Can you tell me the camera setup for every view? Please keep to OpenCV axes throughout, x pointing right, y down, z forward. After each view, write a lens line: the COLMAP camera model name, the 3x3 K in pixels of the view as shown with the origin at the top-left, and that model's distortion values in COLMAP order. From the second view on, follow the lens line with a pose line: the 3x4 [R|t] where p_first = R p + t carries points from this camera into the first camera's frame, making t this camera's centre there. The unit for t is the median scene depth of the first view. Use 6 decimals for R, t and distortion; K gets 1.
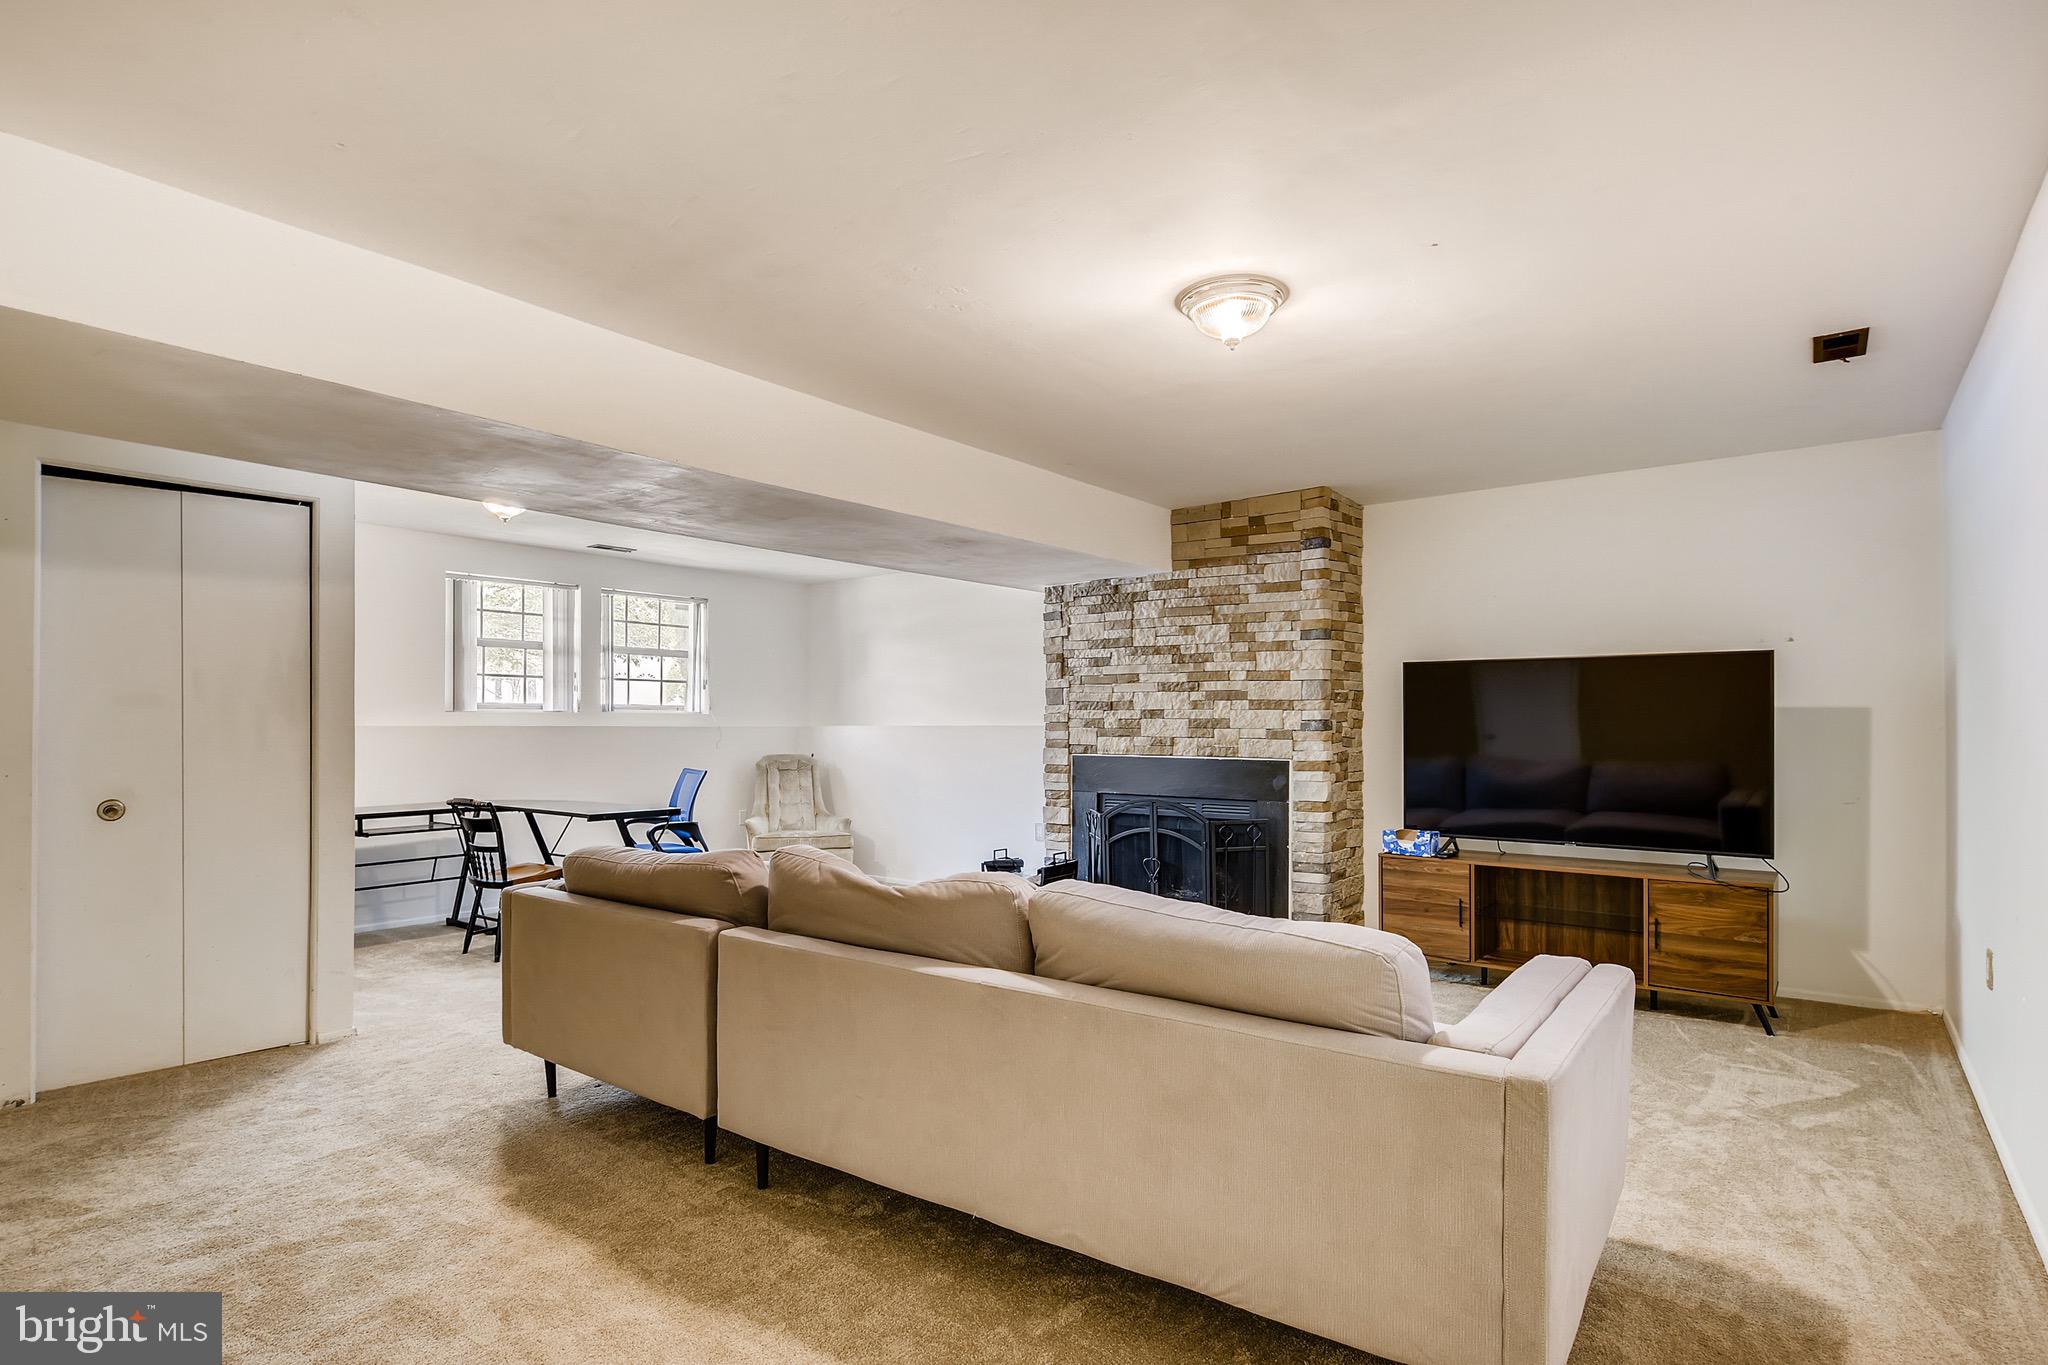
lens RADIAL K [[1074.8, 0, 1032.8], [0, 1074.8, 693.4], [0, 0, 1]] dist [-0.005867, -0.000613]
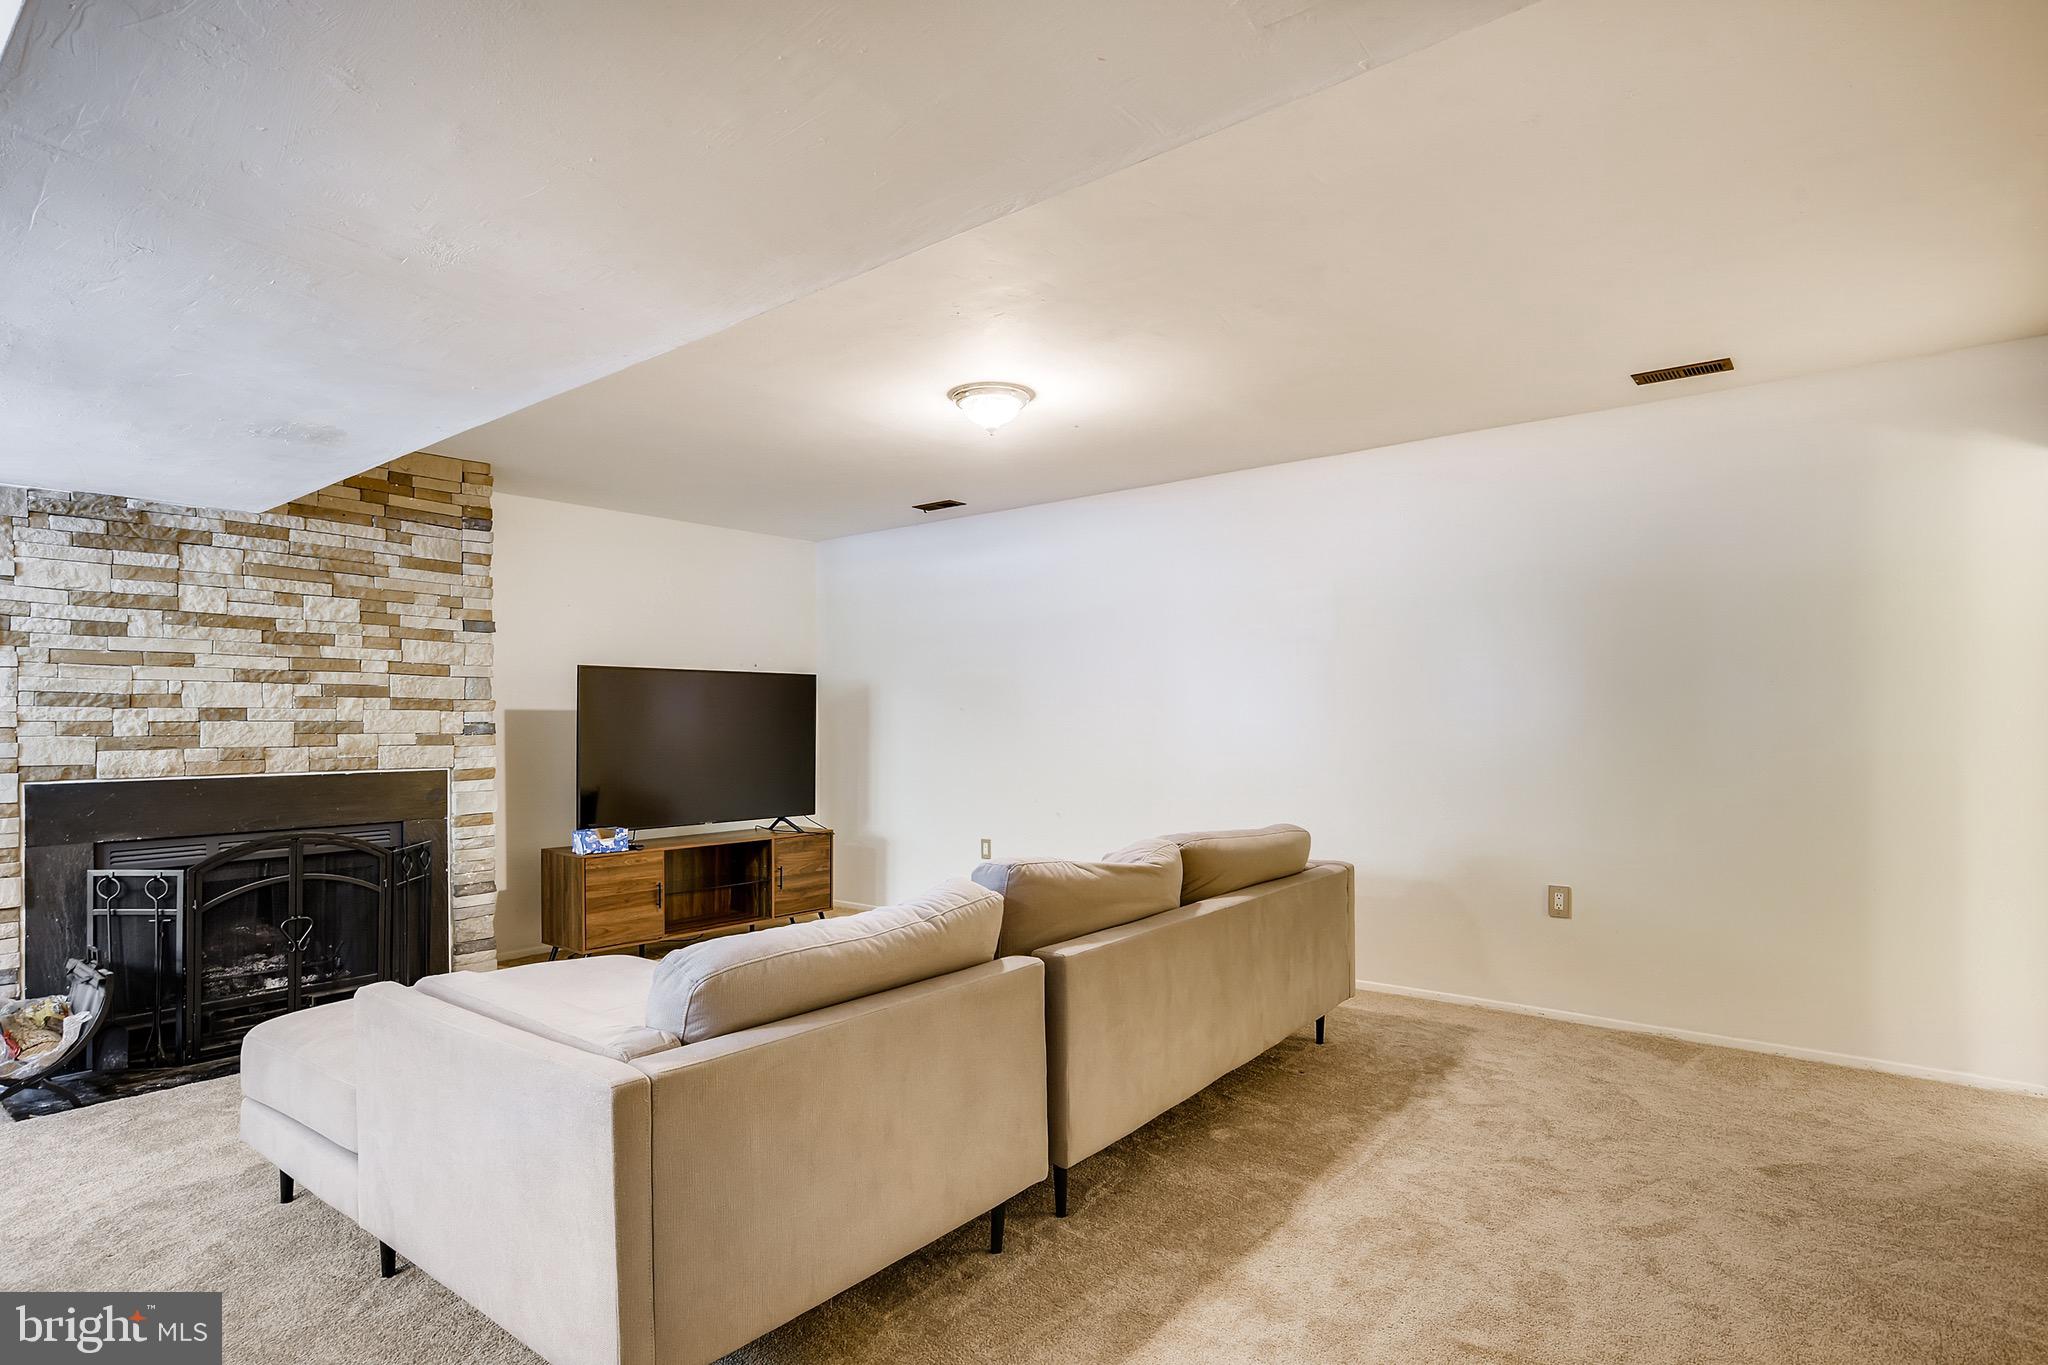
lens RADIAL K [[1074.8, 0, 1033.5], [0, 1074.8, 694.8], [0, 0, 1]] dist [-0.005867, -0.000613]
pose [[0.006095, 0.022980, 0.999717, -0.587572], [-0.022852, 0.999478, -0.022835, 0.010996], [-0.999720, -0.022706, 0.006617, 0.500238]]
